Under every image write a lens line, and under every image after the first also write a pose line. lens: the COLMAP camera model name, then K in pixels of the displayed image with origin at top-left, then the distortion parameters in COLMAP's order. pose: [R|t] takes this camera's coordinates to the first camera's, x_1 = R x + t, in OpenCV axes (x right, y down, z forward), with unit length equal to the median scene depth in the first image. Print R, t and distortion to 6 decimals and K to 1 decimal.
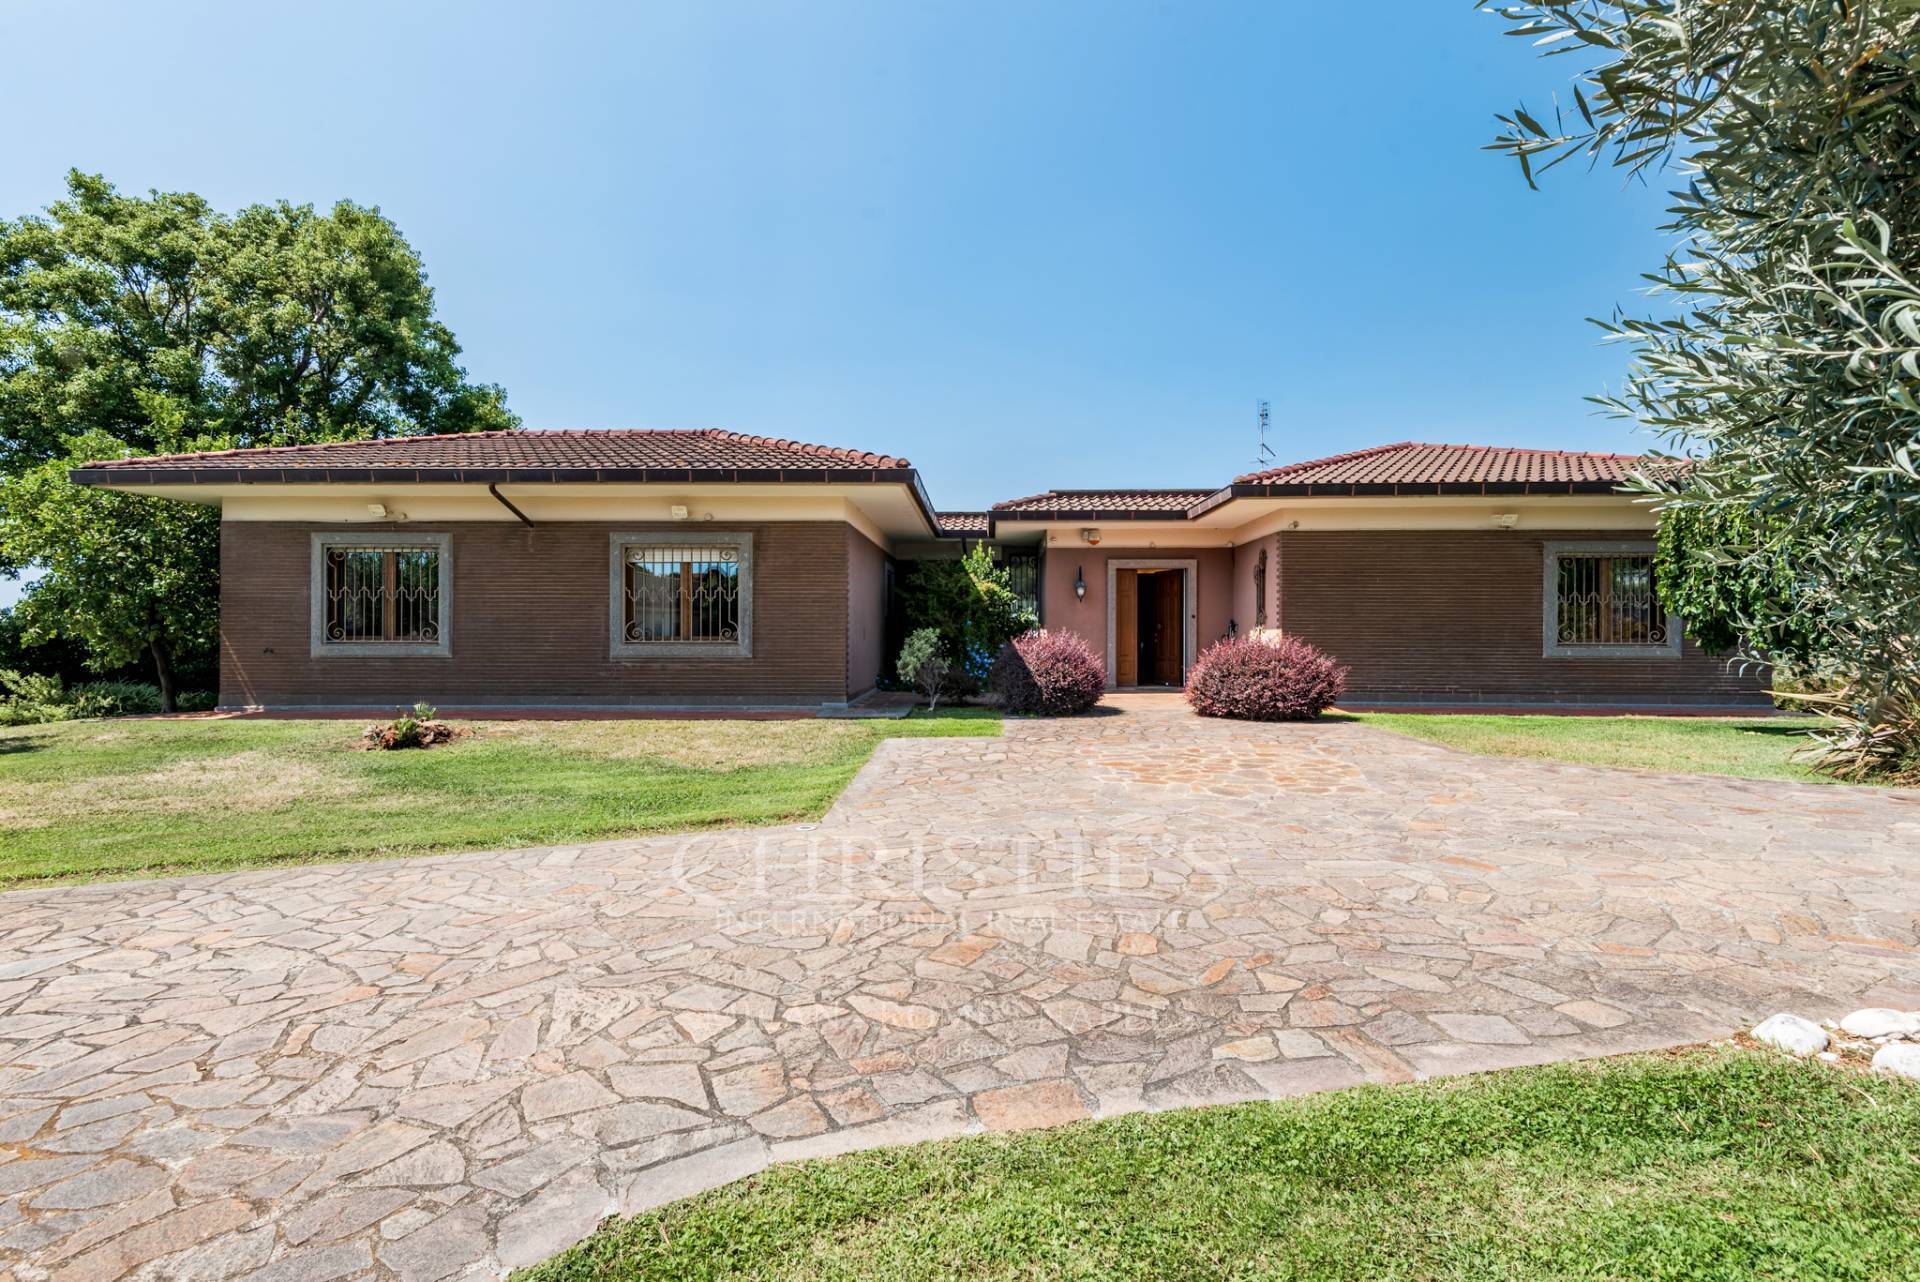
lens RADIAL K [[869.3, 0, 960.0], [0, 869.3, 641.0], [0, 0, 1]] dist [0.004797, -0.000856]
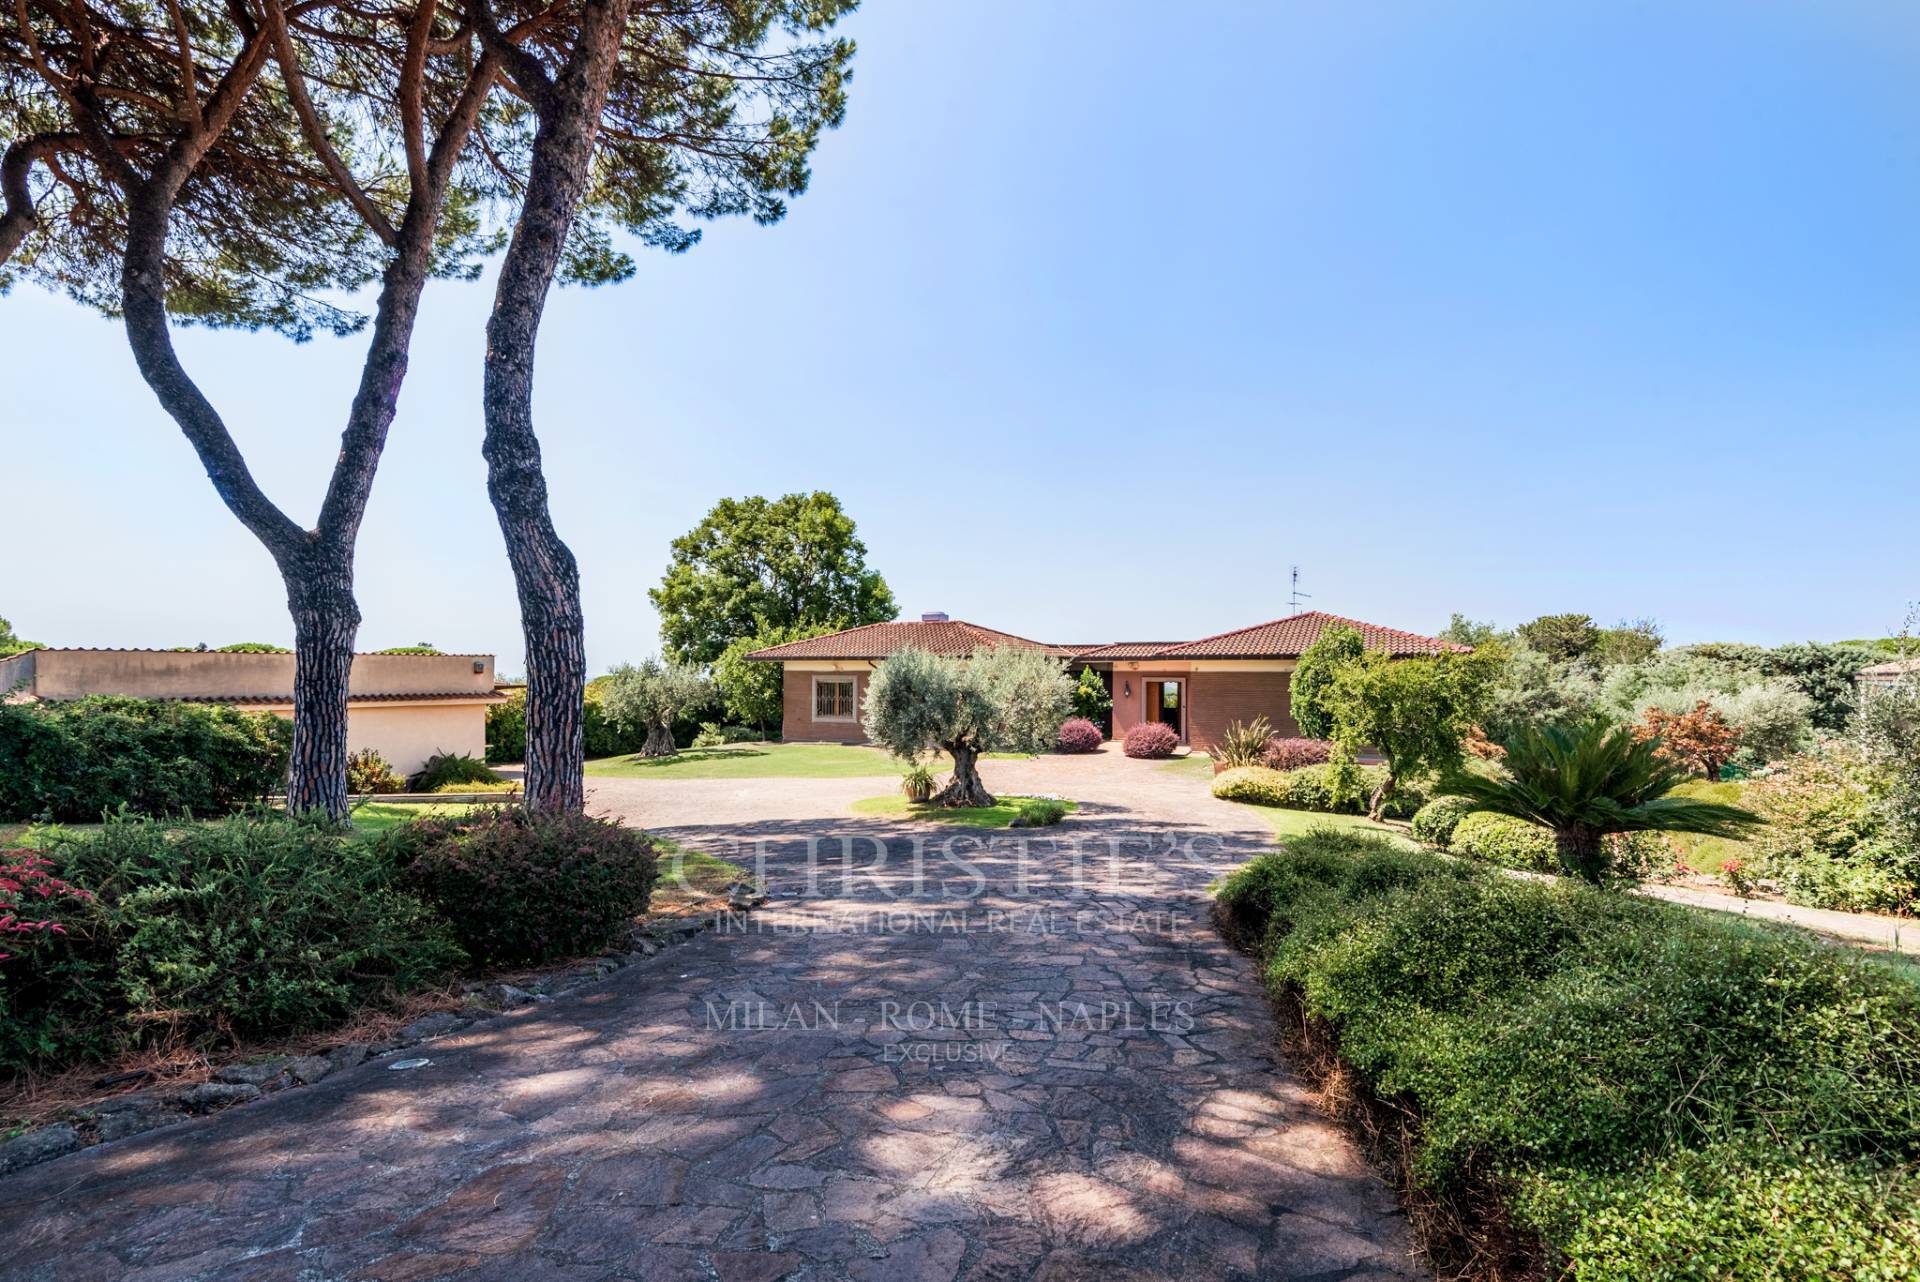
lens RADIAL K [[869.3, 0, 960.0], [0, 869.3, 641.0], [0, 0, 1]] dist [0.004797, -0.000856]
pose [[0.909229, -0.017196, -0.415942, 0.780385], [-0.000288, 0.999120, -0.041936, -0.116805], [0.416297, 0.038249, 0.908424, -1.240198]]
